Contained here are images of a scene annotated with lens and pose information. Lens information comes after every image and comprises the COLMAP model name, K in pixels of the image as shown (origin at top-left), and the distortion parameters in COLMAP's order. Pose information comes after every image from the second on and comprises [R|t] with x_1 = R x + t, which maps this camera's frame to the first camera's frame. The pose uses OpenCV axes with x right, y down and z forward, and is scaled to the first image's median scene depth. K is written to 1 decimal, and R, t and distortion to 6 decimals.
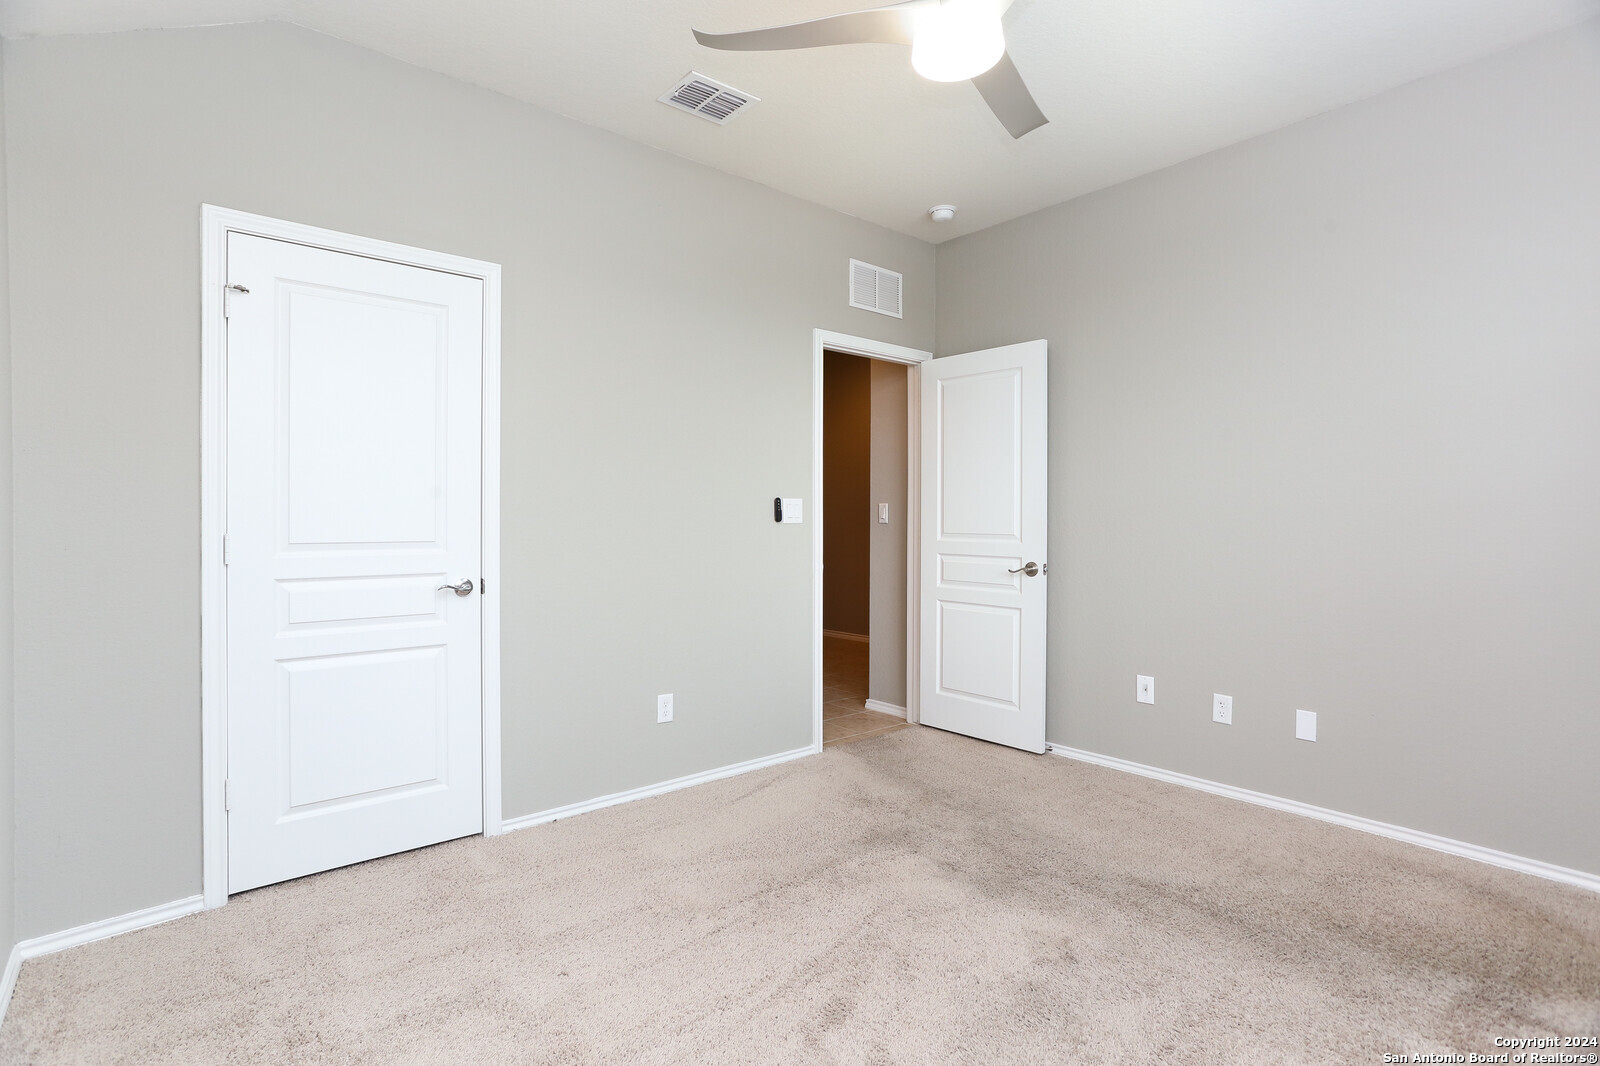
lens RADIAL K [[784.6, 0, 801.6], [0, 784.6, 526.7], [0, 0, 1]] dist [-0.013468, 0.001233]
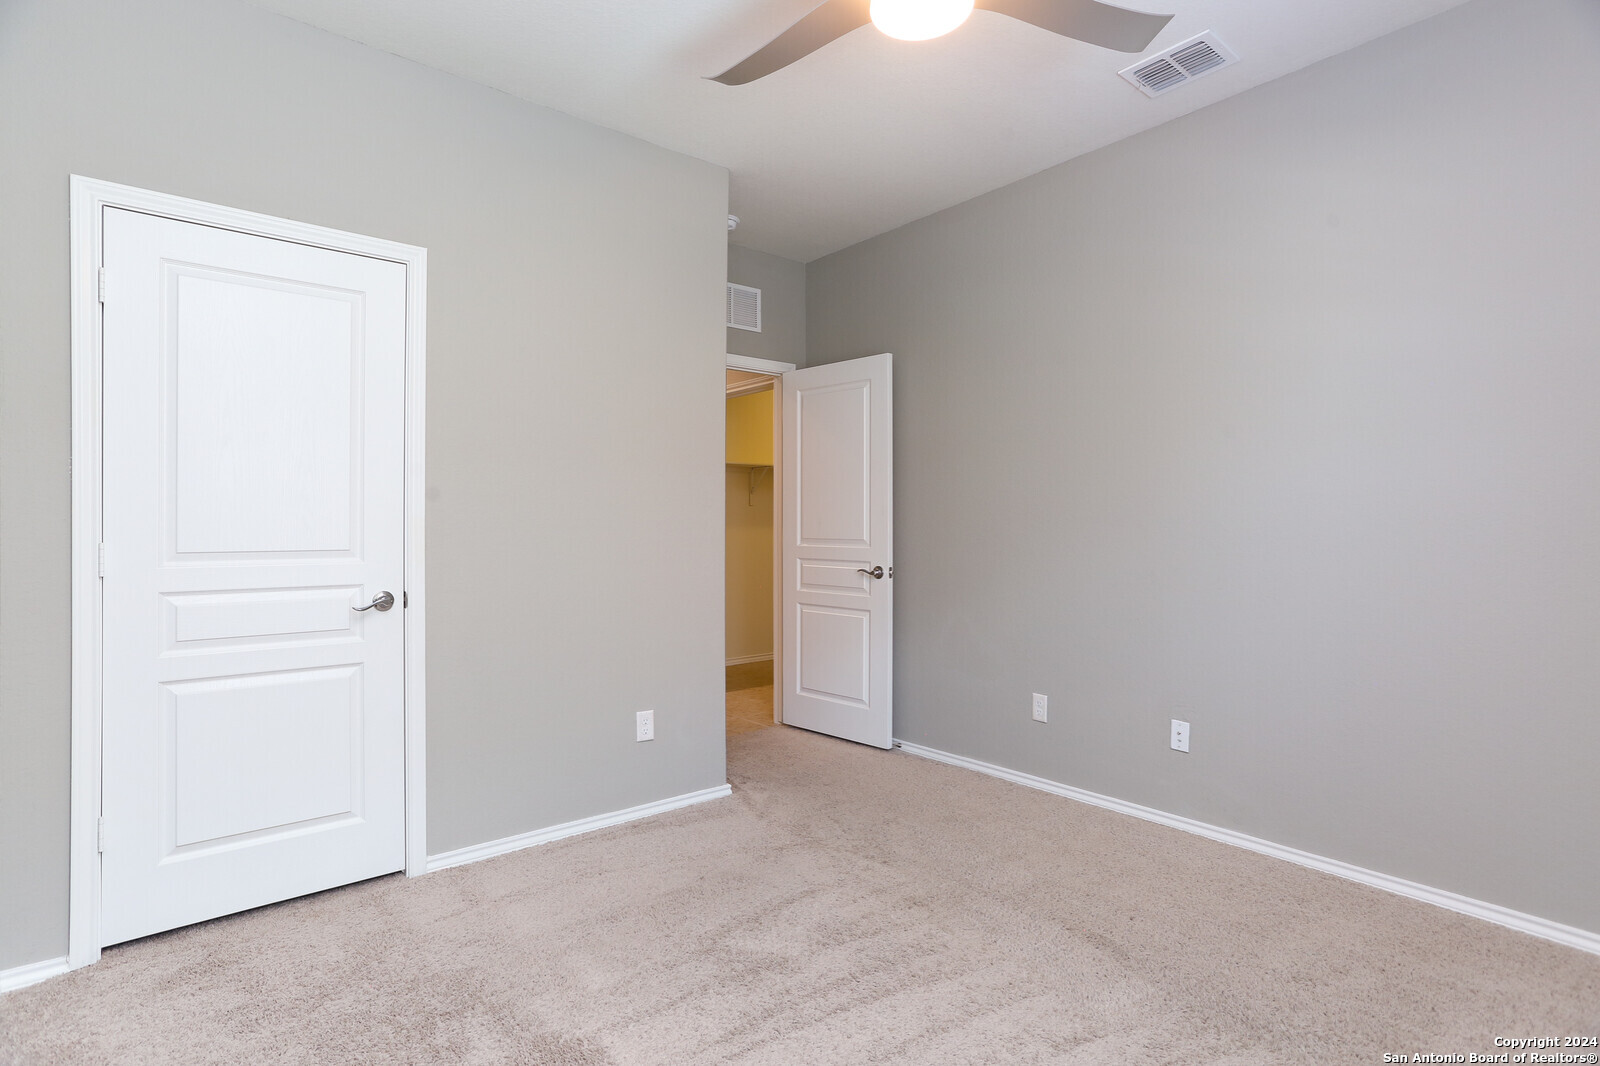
lens RADIAL K [[784.6, 0, 811.2], [0, 784.6, 526.7], [0, 0, 1]] dist [-0.013468, 0.001233]
pose [[0.999981, -0.004522, -0.004262, 0.074460], [0.004468, 0.999909, -0.012728, 0.005882], [0.004320, 0.012708, 0.999910, 0.097687]]
